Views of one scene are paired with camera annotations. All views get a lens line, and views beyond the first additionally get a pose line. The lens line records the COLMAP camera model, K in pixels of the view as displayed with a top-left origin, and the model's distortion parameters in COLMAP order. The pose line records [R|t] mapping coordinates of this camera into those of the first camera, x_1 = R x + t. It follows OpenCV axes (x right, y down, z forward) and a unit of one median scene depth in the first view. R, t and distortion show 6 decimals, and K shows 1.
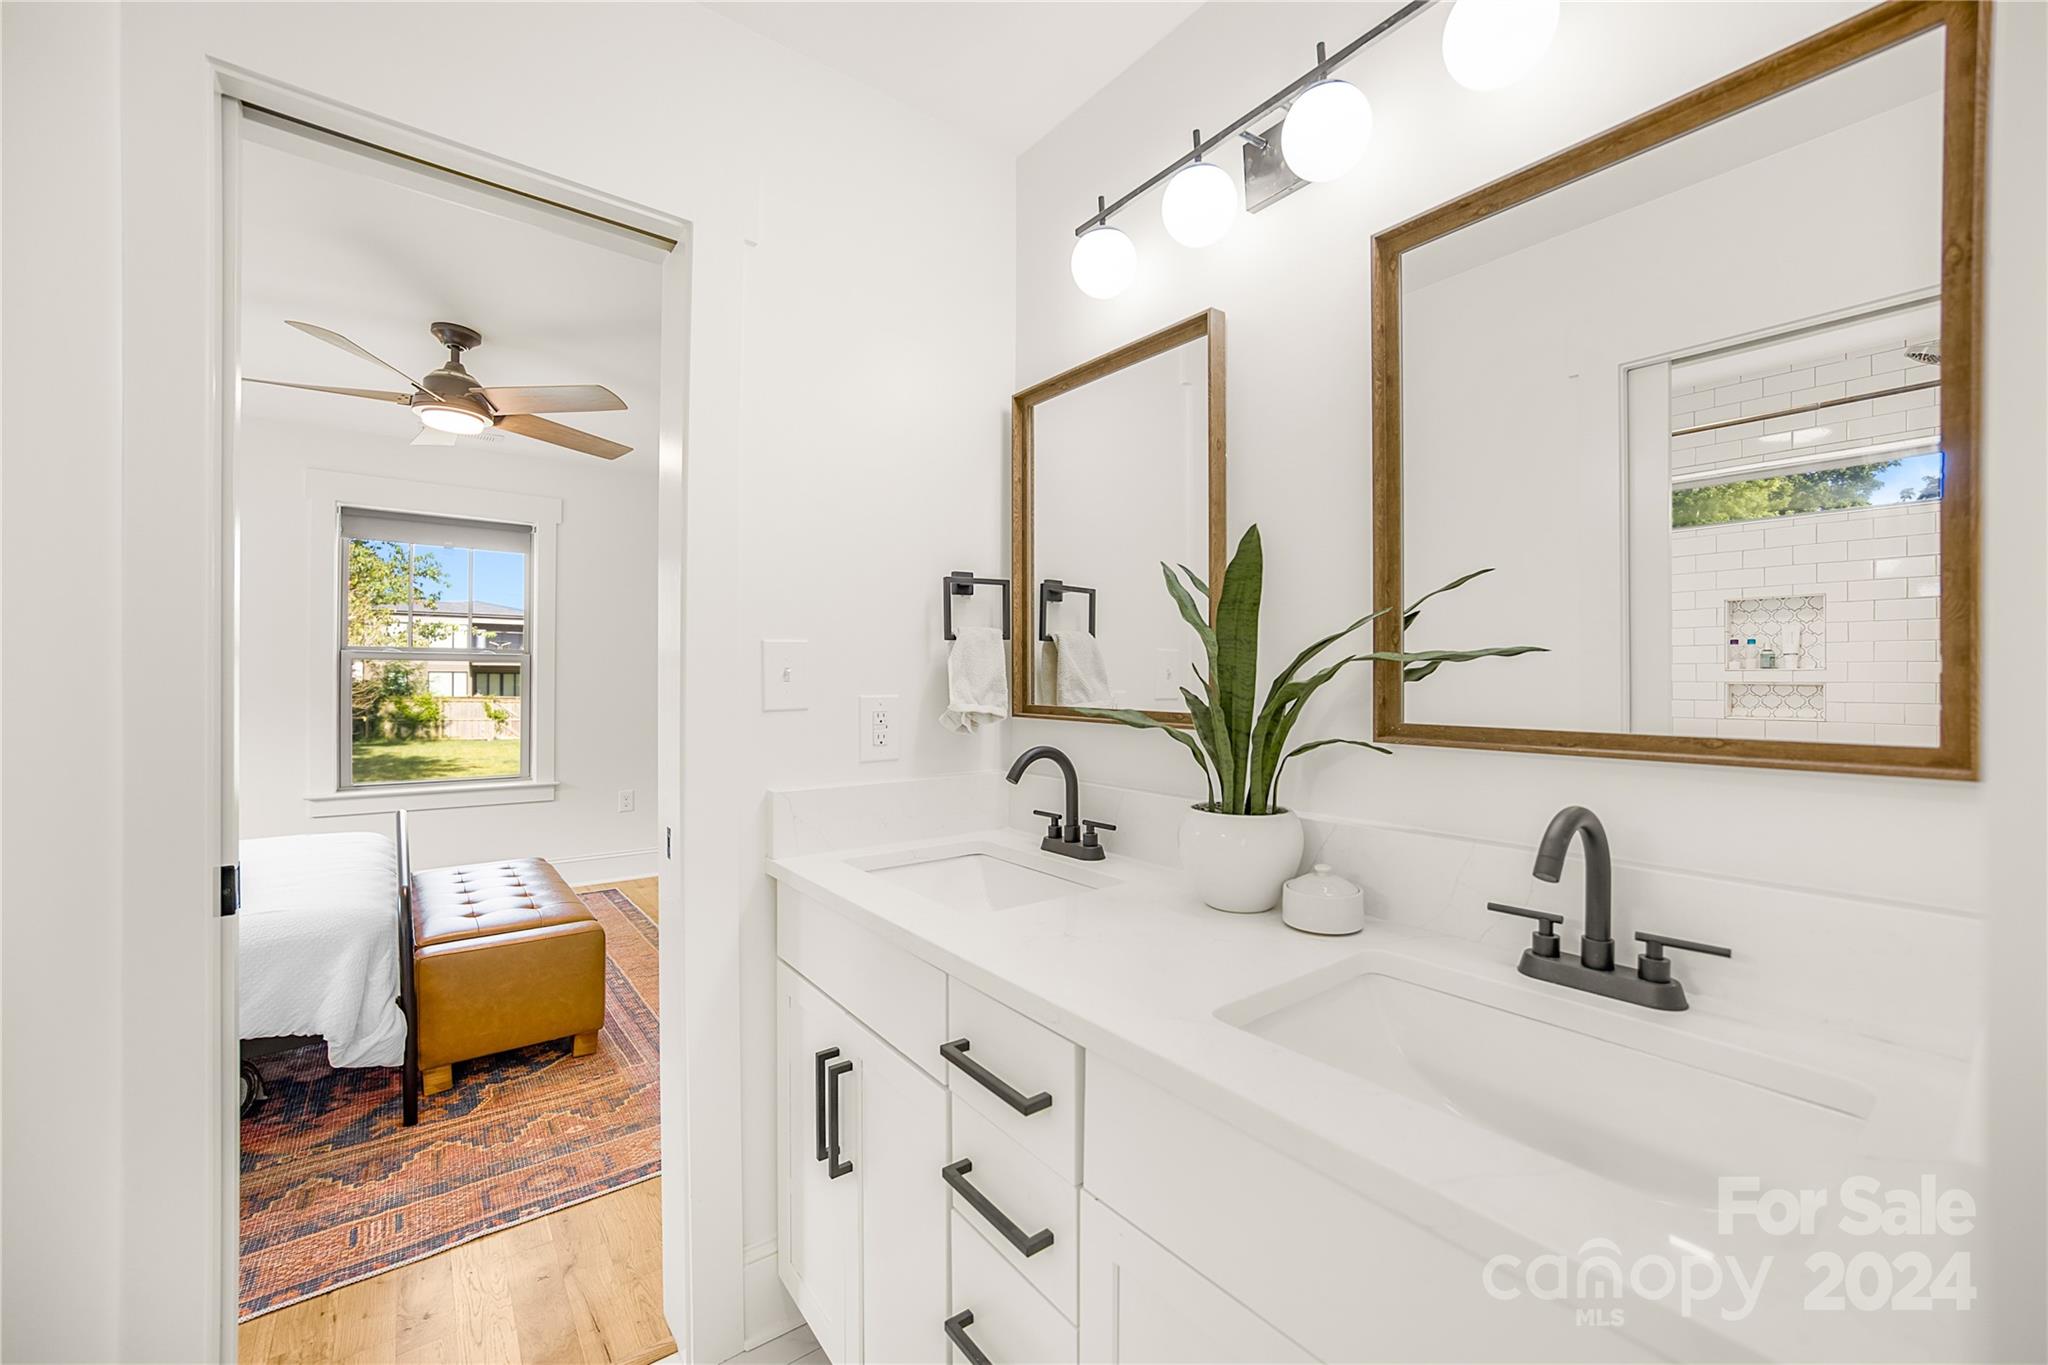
lens RADIAL K [[814.0, 0, 1023.5], [0, 814.0, 667.3], [0, 0, 1]] dist [-0.045568, 0.014013]
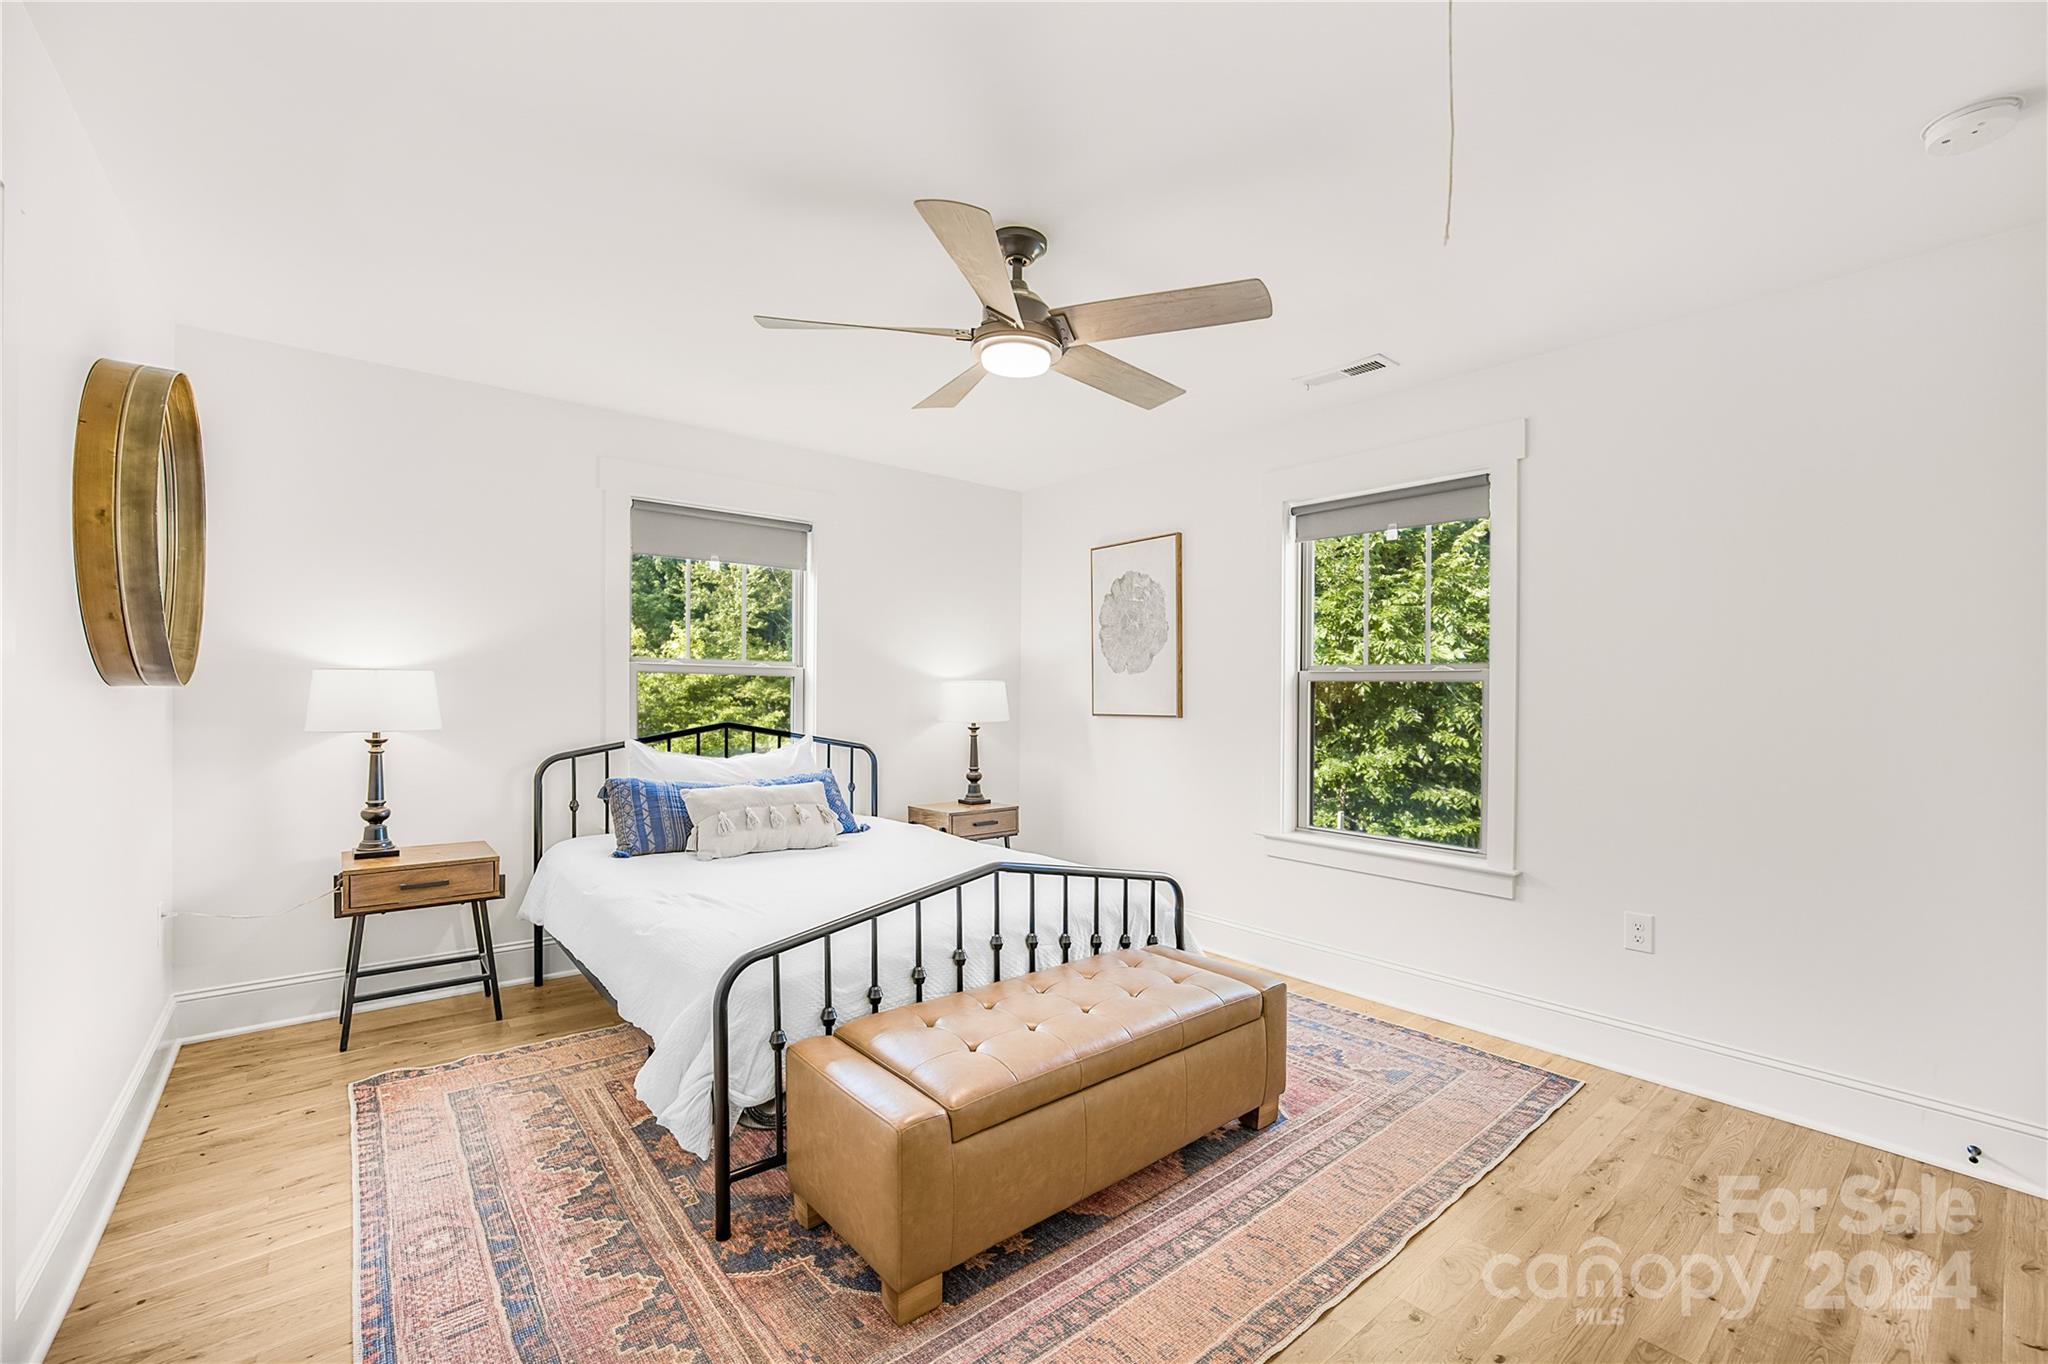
lens RADIAL K [[834.2, 0, 1051.2], [0, 834.2, 696.2], [0, 0, 1]] dist [-0.026885, 0.006827]
pose [[0.053126, -0.010589, -0.998532, 0.086989], [-0.000241, 0.999944, -0.010617, 0.025472], [0.998588, 0.000805, 0.053120, 1.154769]]
